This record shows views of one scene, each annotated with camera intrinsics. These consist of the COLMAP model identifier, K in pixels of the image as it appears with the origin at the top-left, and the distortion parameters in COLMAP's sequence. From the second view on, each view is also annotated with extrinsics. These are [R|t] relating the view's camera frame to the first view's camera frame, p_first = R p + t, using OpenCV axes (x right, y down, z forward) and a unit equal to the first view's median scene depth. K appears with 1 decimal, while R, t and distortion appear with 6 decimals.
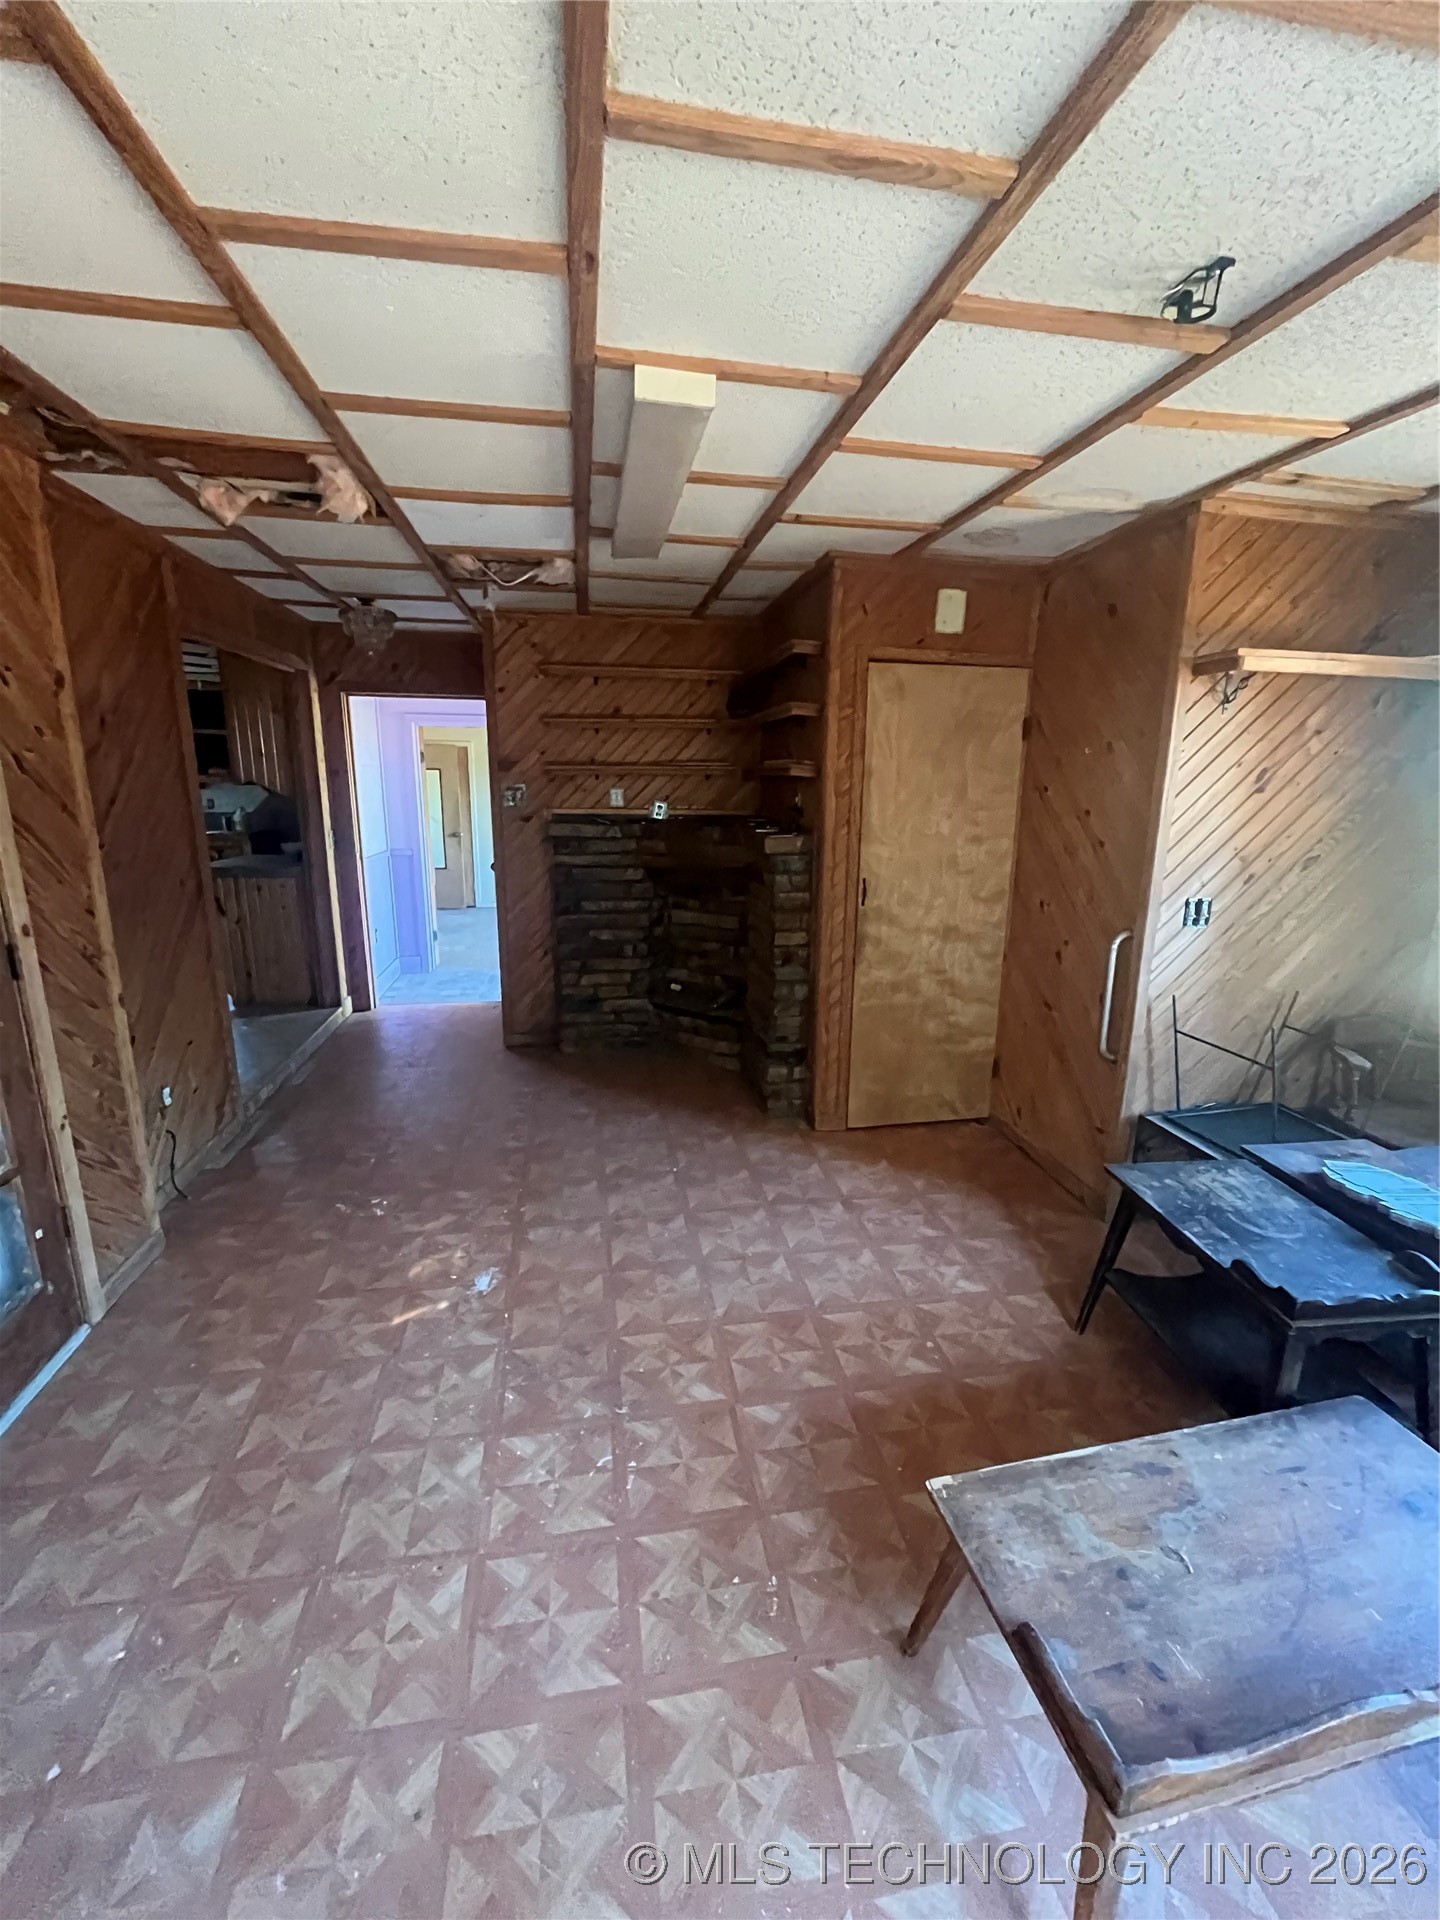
lens RADIAL K [[776.3, 0, 721.2], [0, 776.3, 954.6], [0, 0, 1]] dist [-0.000500, -0.000317]
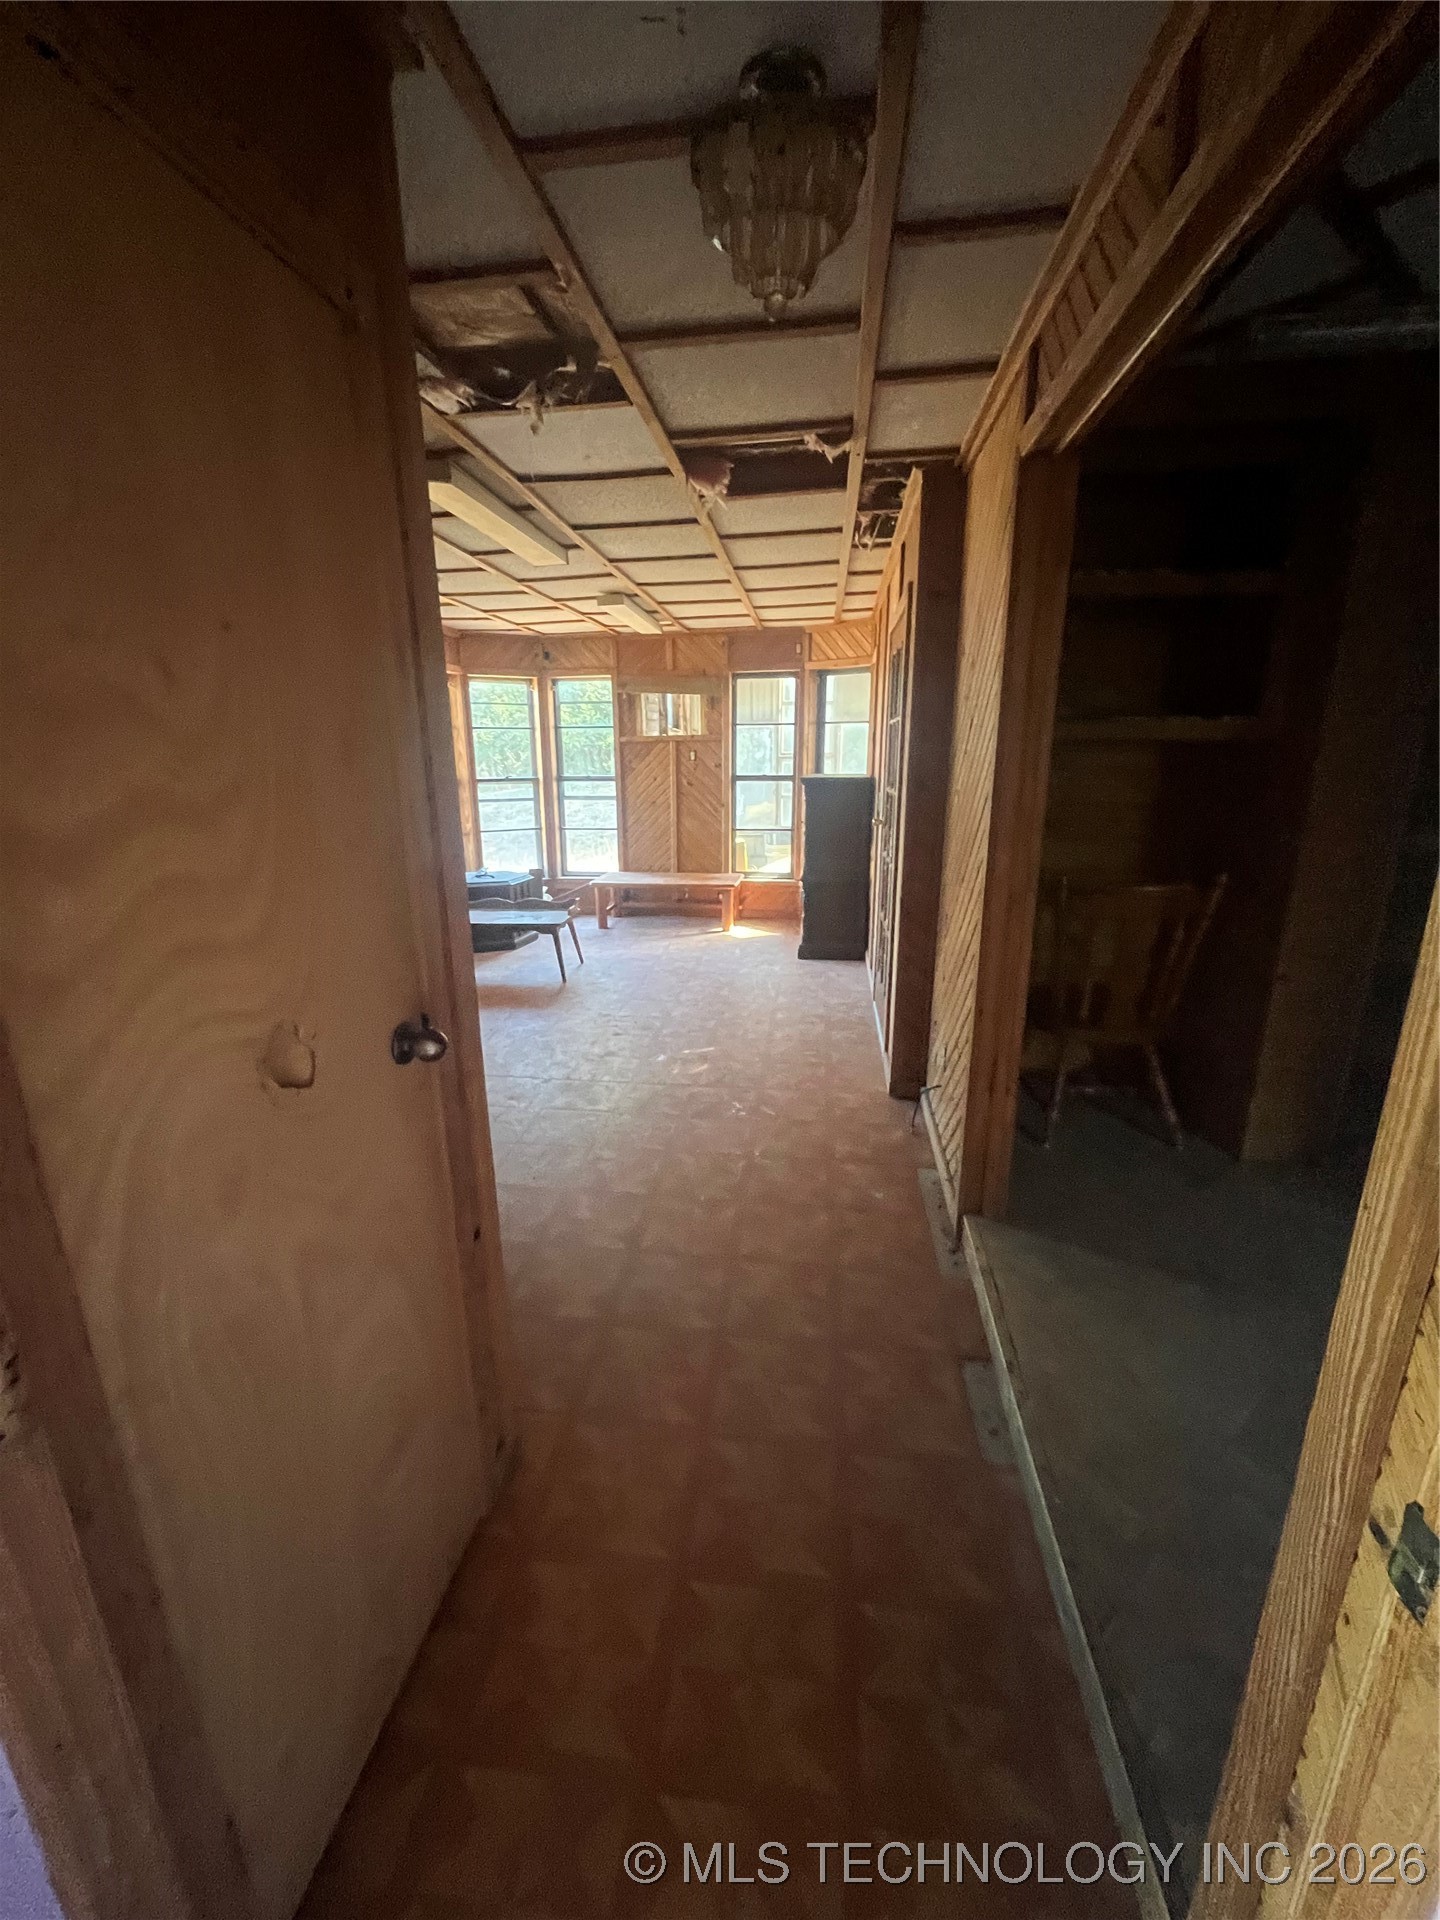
lens RADIAL K [[776.3, 0, 715.7], [0, 776.3, 958.2], [0, 0, 1]] dist [-0.000500, -0.000317]
pose [[-0.952922, -0.081276, 0.292119, -0.924758], [0.065486, 0.885503, 0.459996, -0.503072], [-0.296059, 0.457470, -0.838493, 2.378995]]
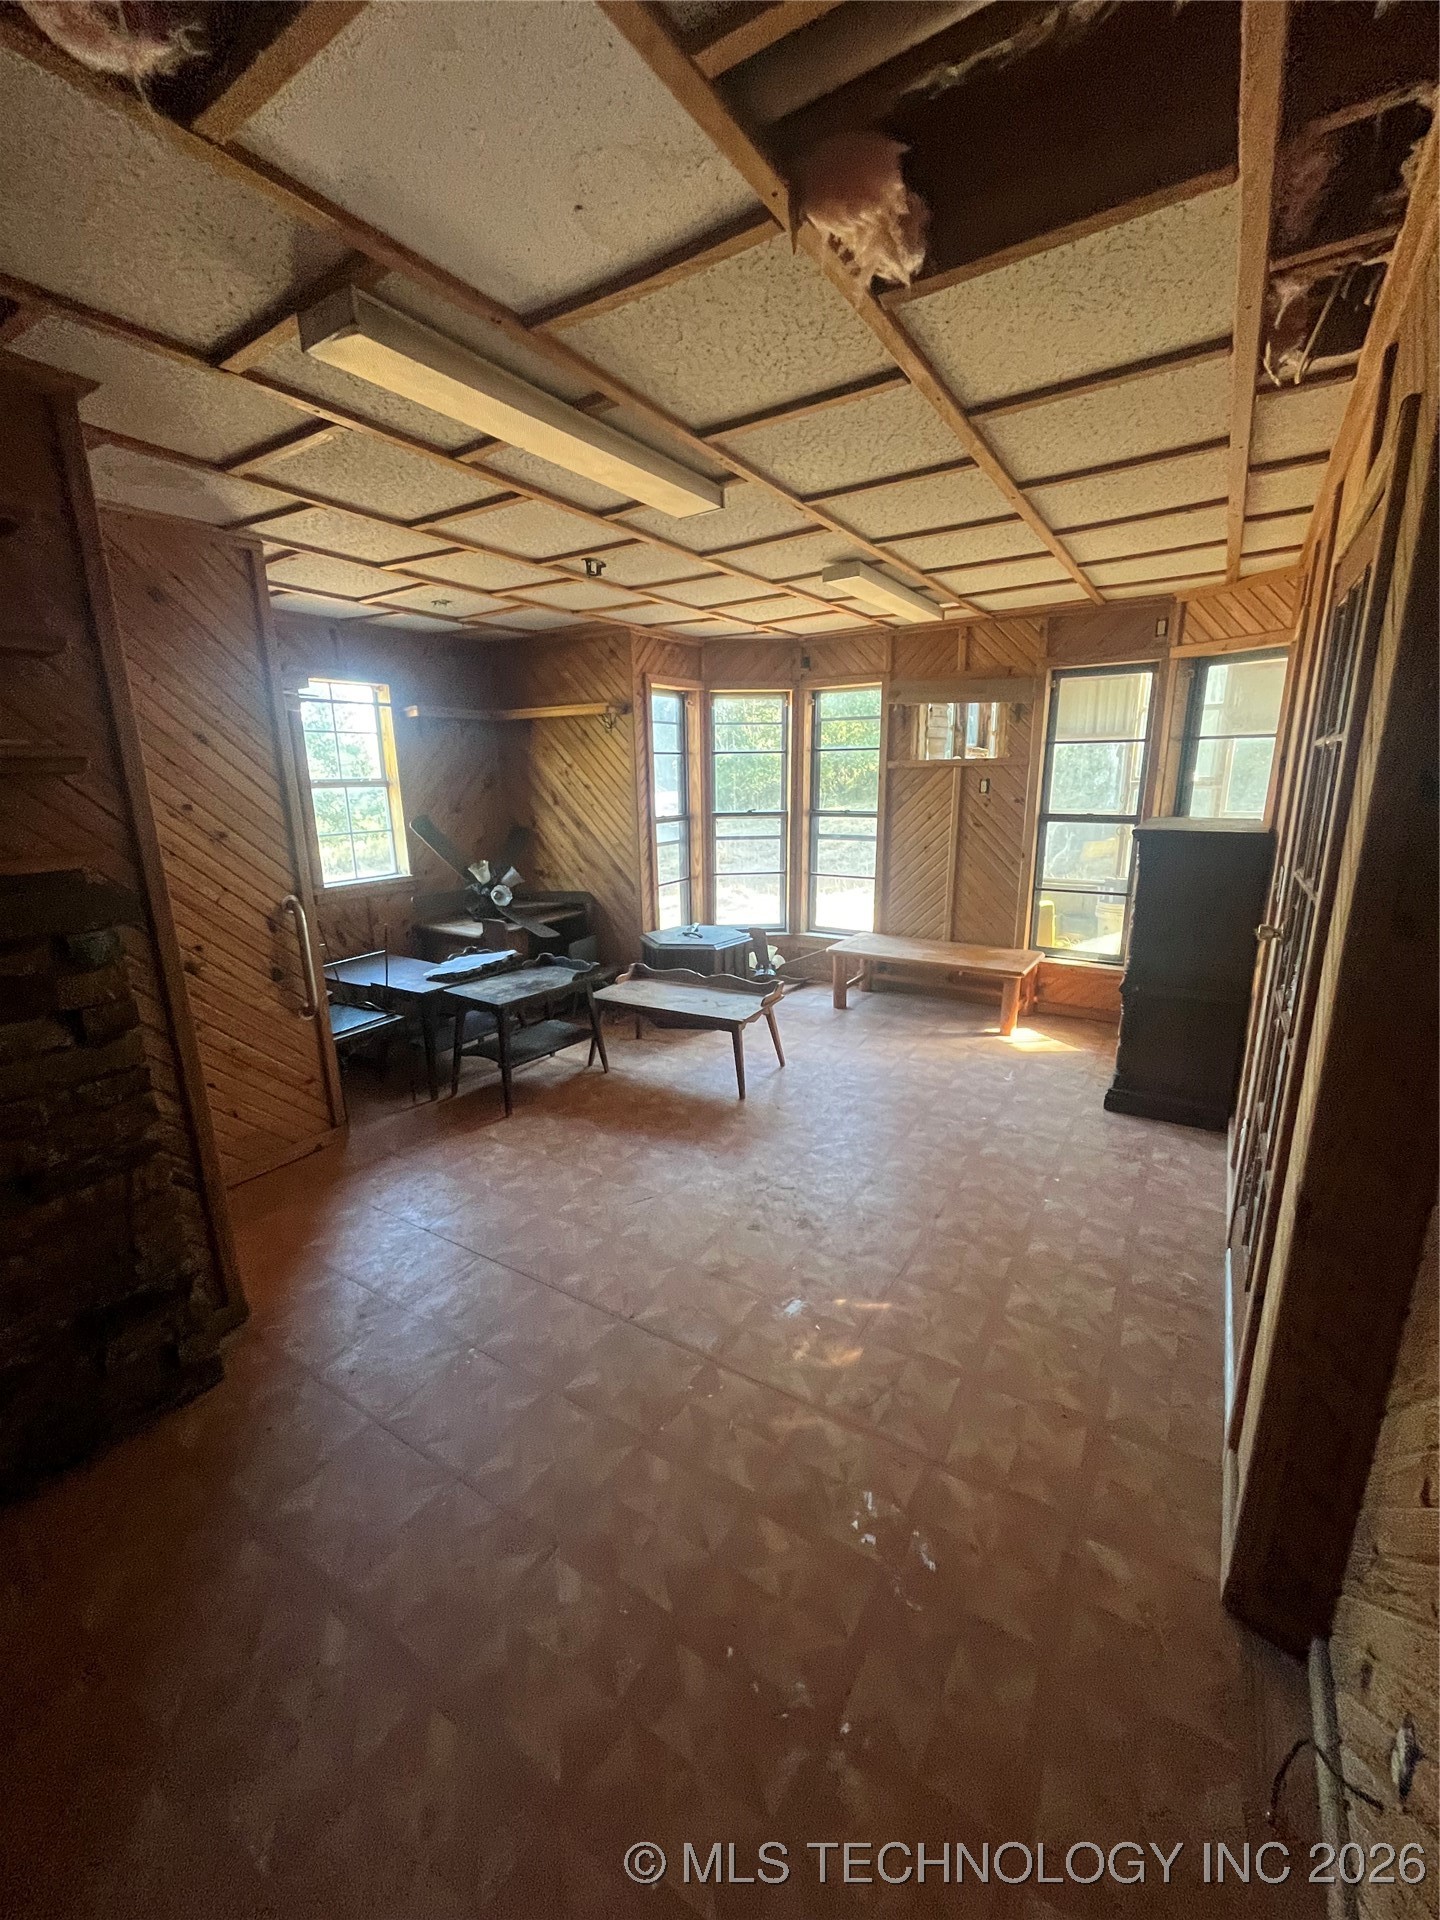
lens RADIAL K [[776.3, 0, 715.3], [0, 776.3, 957.0], [0, 0, 1]] dist [-0.000500, -0.000317]
pose [[-0.737866, -0.159000, 0.655952, -0.854754], [0.157814, 0.904275, 0.396714, -0.376558], [-0.656238, 0.396241, -0.642141, 1.633766]]
